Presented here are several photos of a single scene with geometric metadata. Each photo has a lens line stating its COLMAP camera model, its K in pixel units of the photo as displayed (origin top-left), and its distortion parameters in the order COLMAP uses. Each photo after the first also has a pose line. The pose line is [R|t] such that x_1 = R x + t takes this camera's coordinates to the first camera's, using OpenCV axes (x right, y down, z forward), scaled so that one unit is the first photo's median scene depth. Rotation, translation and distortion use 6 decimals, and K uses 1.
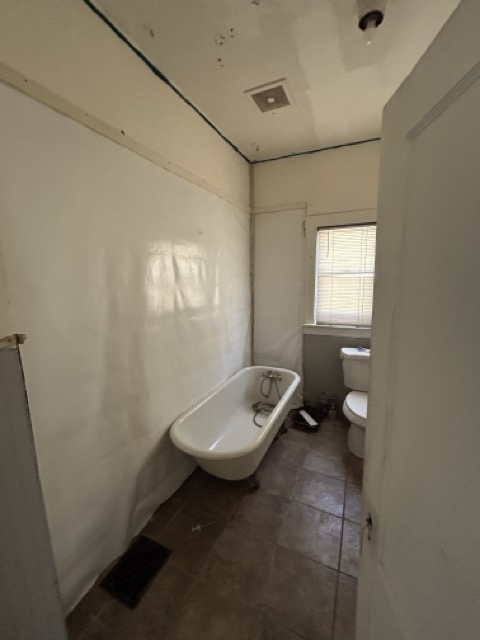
lens RADIAL K [[259.5, 0, 241.0], [0, 259.5, 316.1], [0, 0, 1]] dist [-0.000630, 0.000588]
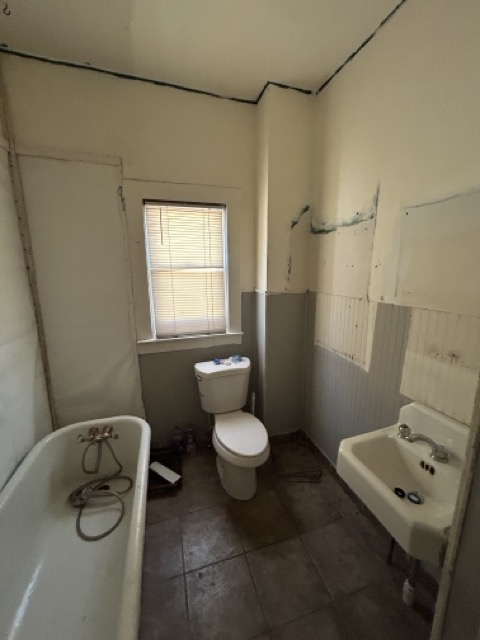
lens RADIAL K [[259.5, 0, 243.1], [0, 259.5, 320.3], [0, 0, 1]] dist [-0.000630, 0.000588]
pose [[0.737377, -0.121912, 0.664389, -0.003583], [0.099611, 0.992450, 0.071555, -0.048036], [-0.668096, 0.013417, 0.743954, 0.315669]]
